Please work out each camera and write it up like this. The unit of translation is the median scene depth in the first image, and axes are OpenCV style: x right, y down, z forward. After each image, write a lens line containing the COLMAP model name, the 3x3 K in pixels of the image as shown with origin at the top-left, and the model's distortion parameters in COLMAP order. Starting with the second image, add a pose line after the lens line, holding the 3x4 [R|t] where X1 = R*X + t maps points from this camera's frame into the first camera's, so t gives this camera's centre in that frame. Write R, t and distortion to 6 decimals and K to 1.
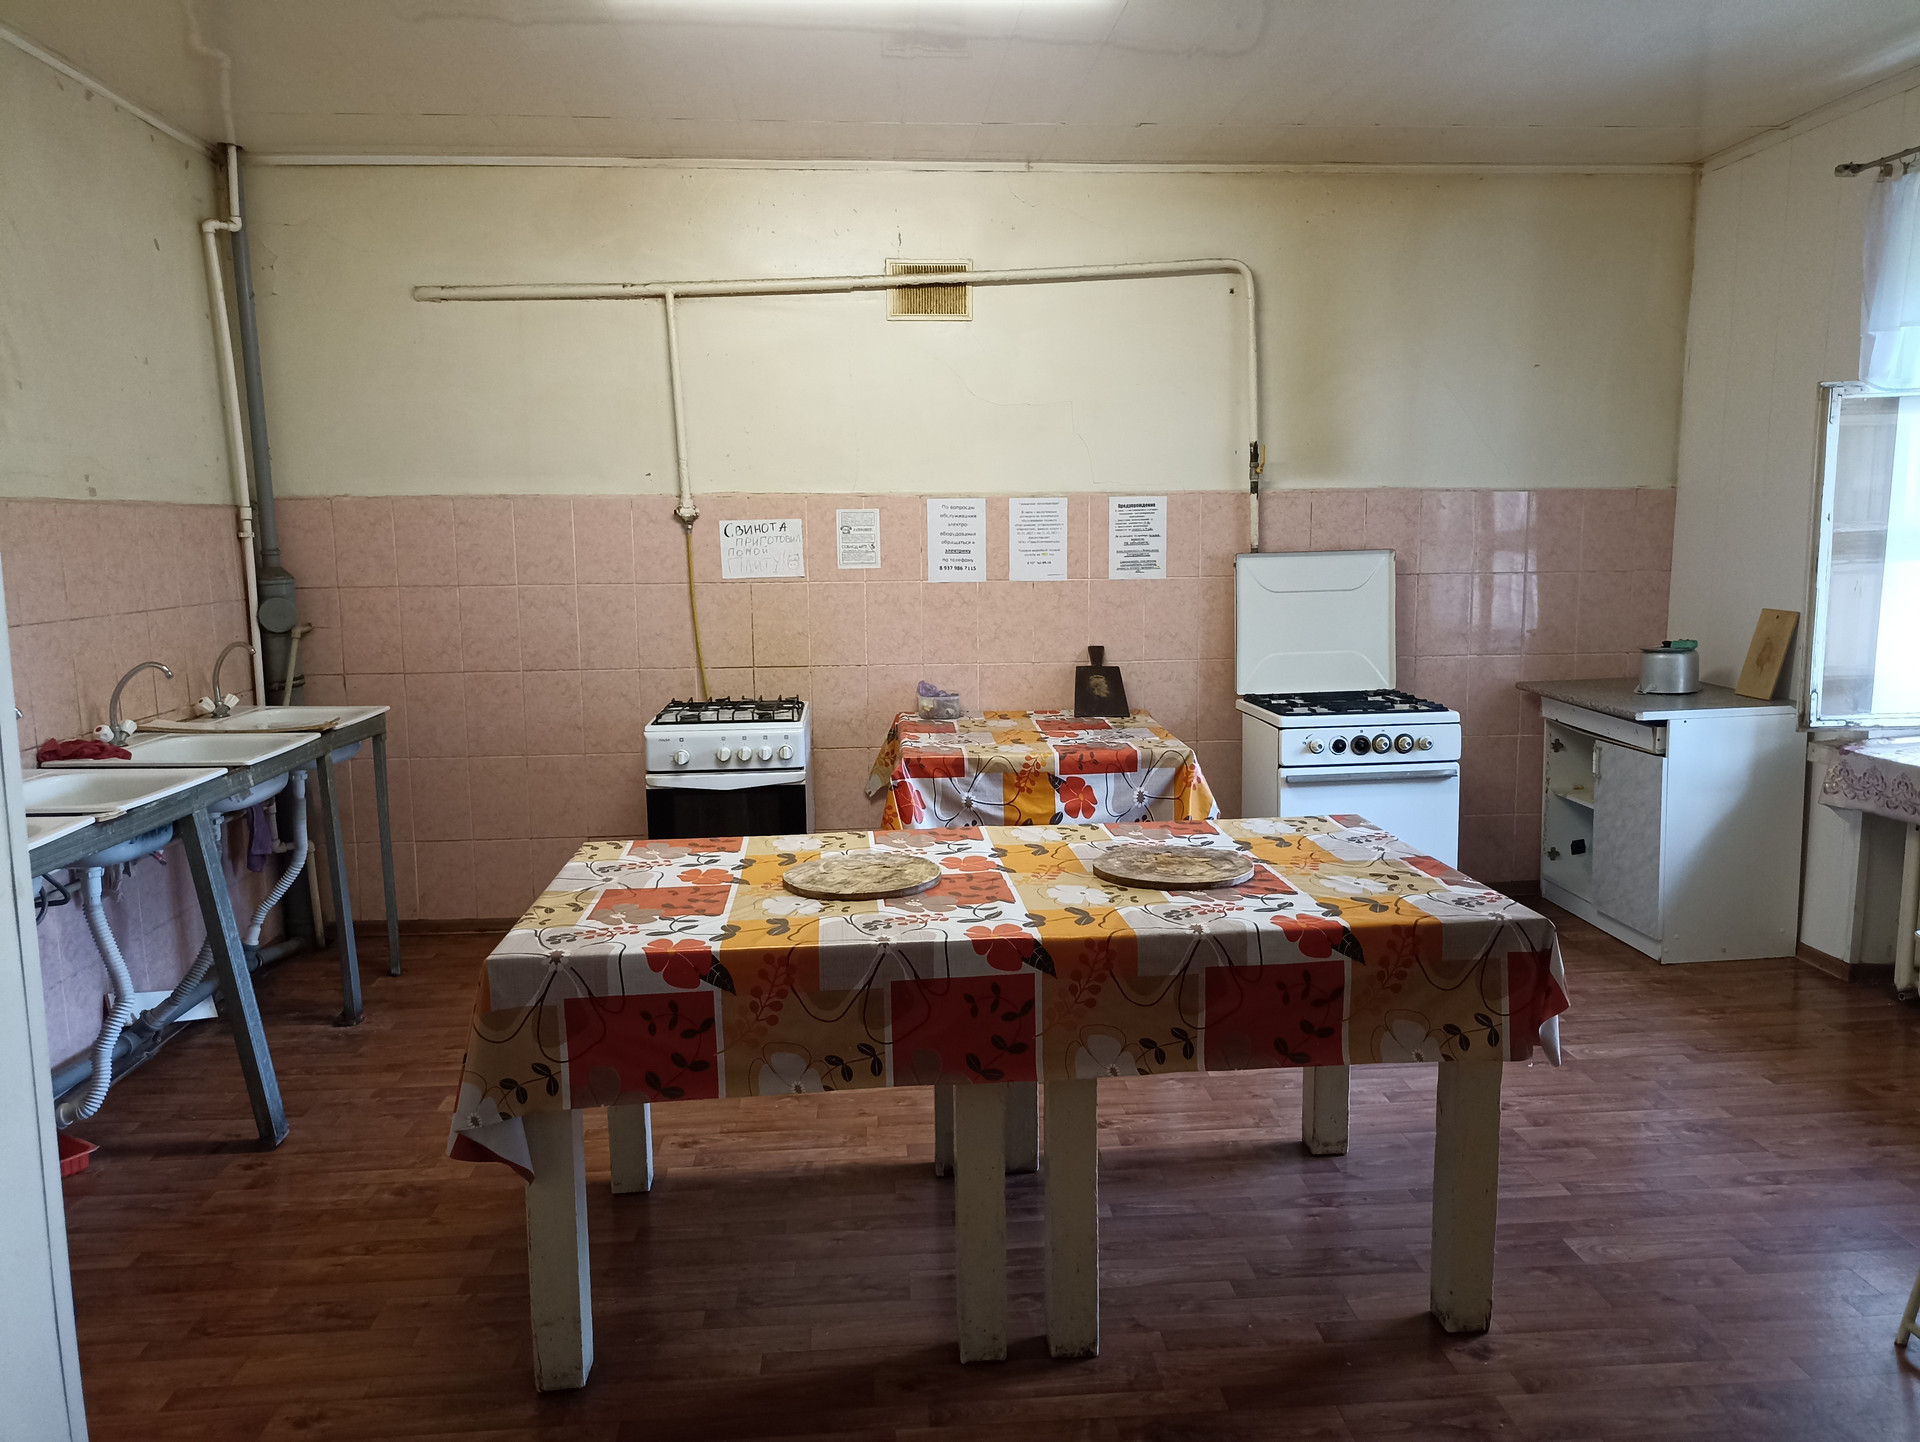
lens RADIAL K [[1388.1, 0, 960.0], [0, 1388.1, 721.0], [0, 0, 1]] dist [0.039196, -0.029639]
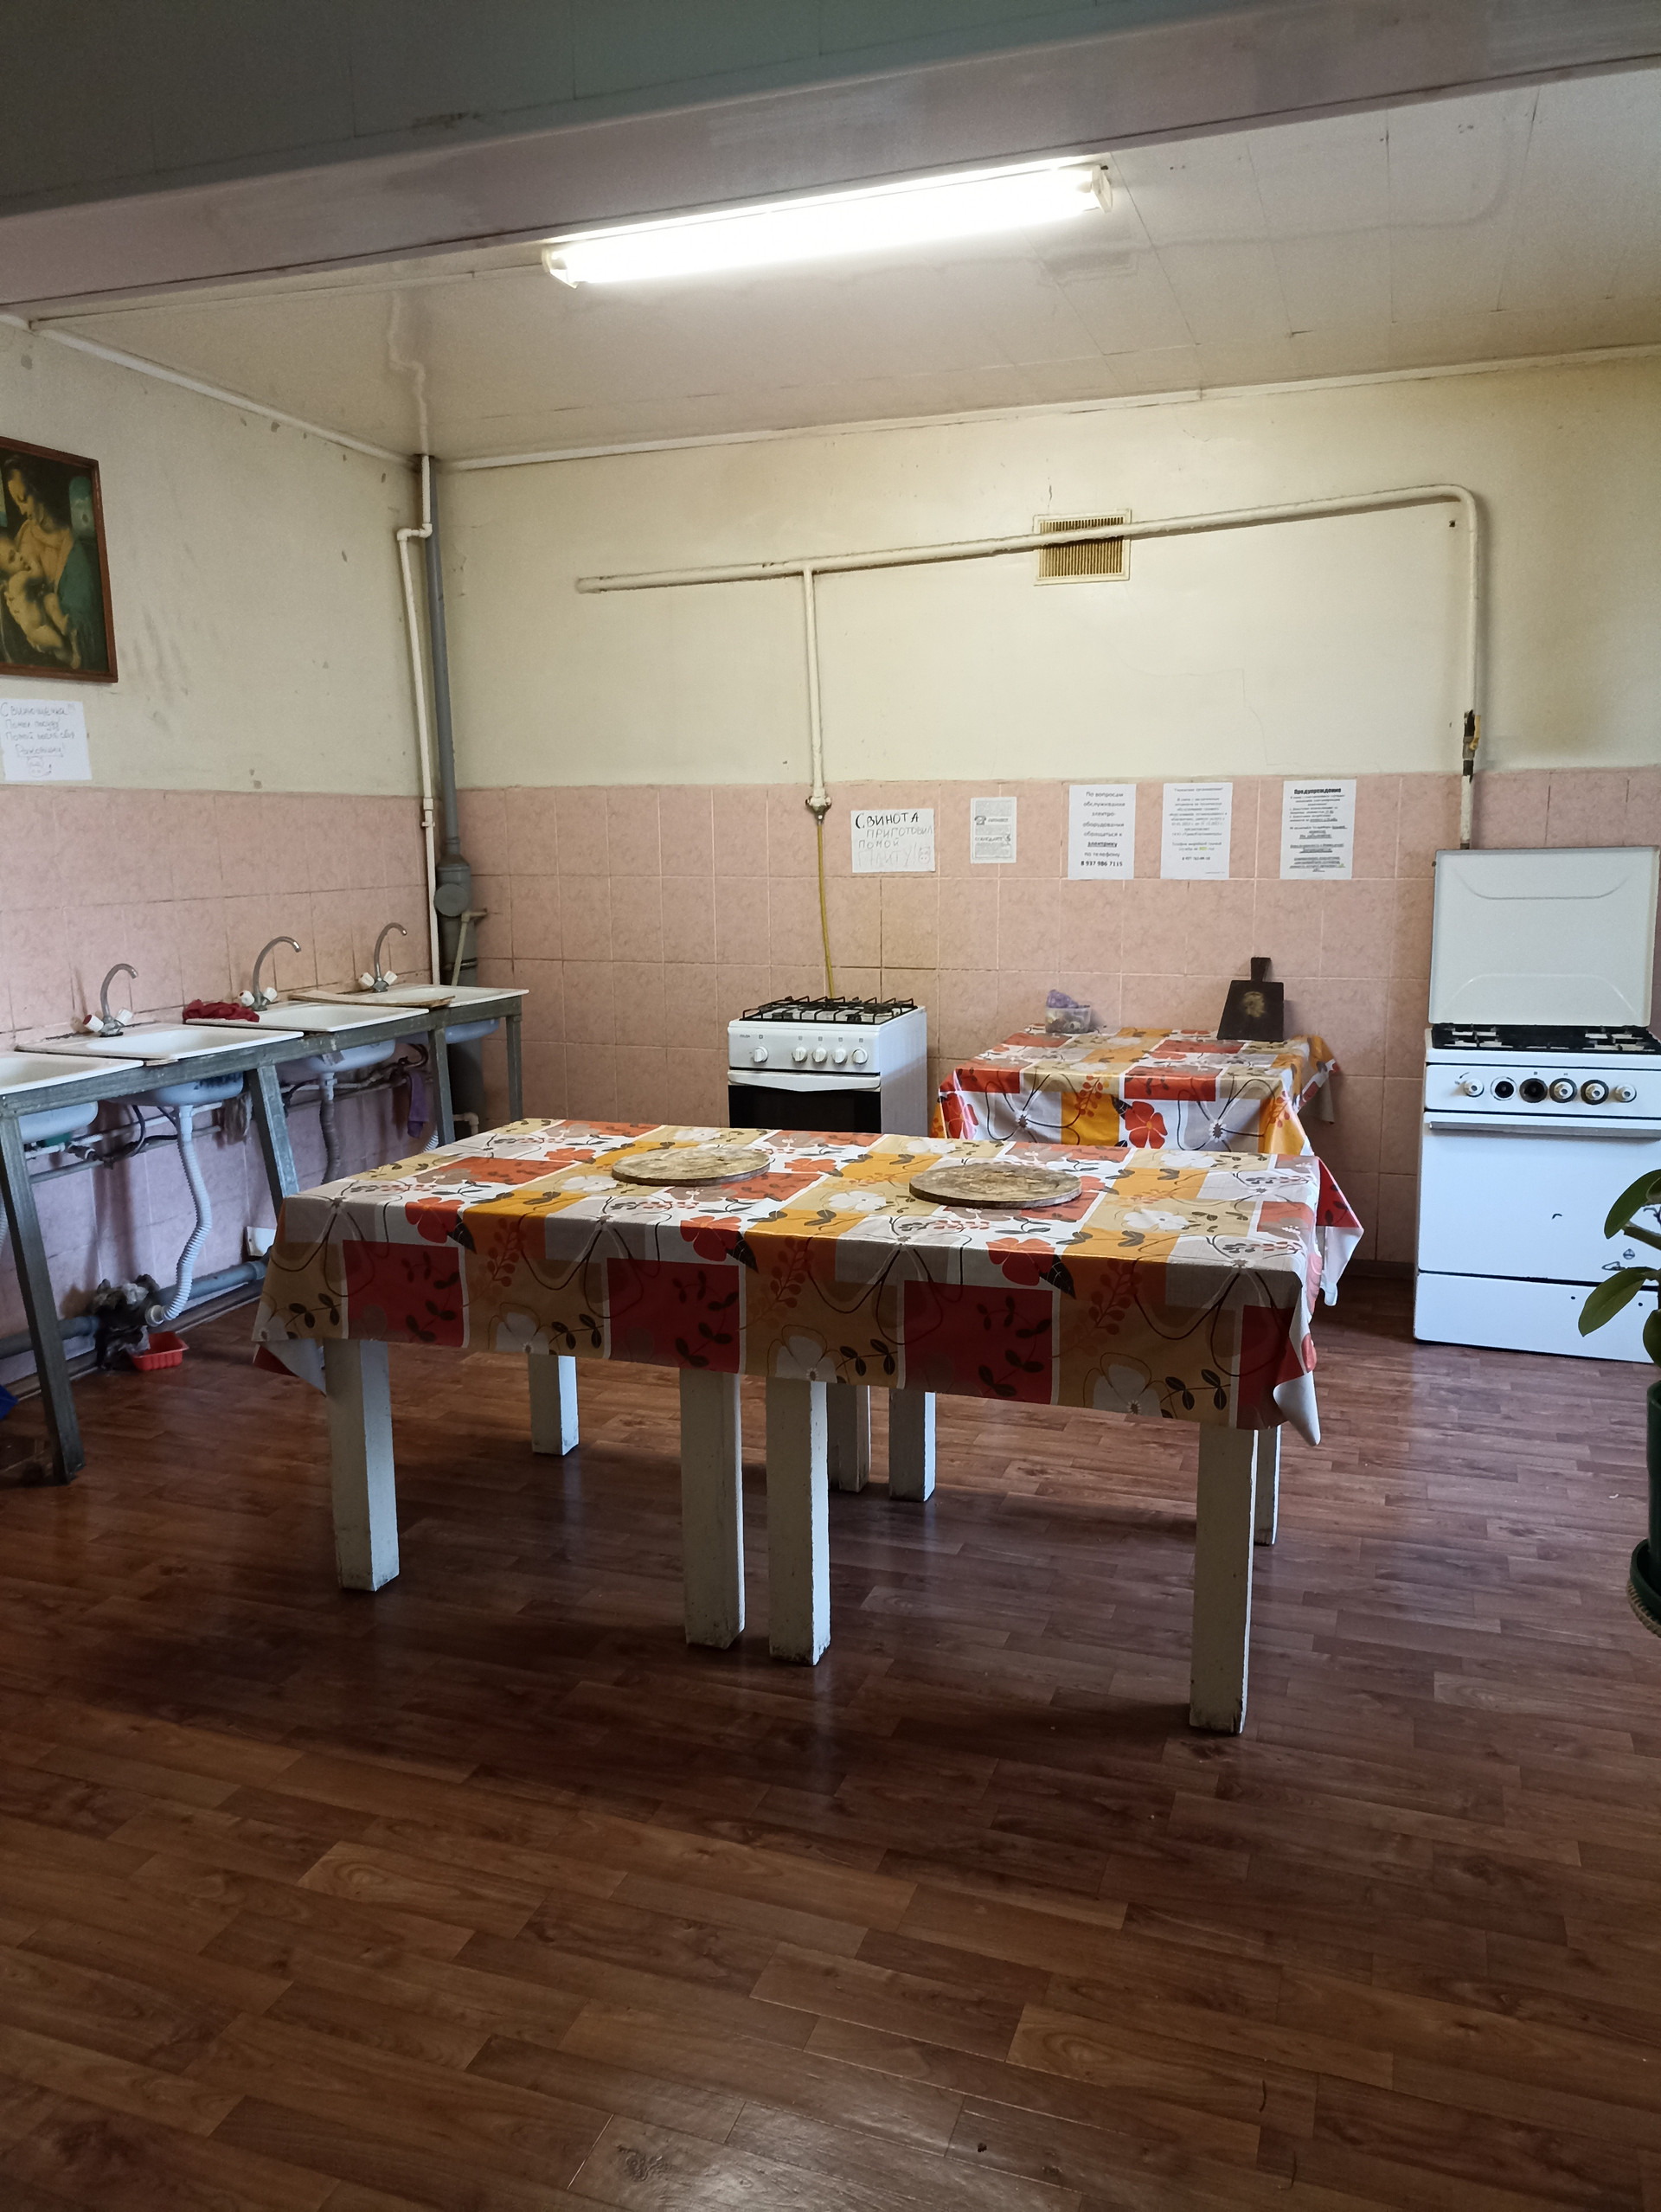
lens RADIAL K [[1599.3, 0, 830.5], [0, 1599.3, 1106.0], [0, 0, 1]] dist [0.039196, -0.029639]
pose [[0.917201, 0.072134, -0.391840, 0.277919], [-0.057182, 0.997125, 0.049712, 0.003325], [0.394300, -0.023190, 0.918689, -0.011348]]
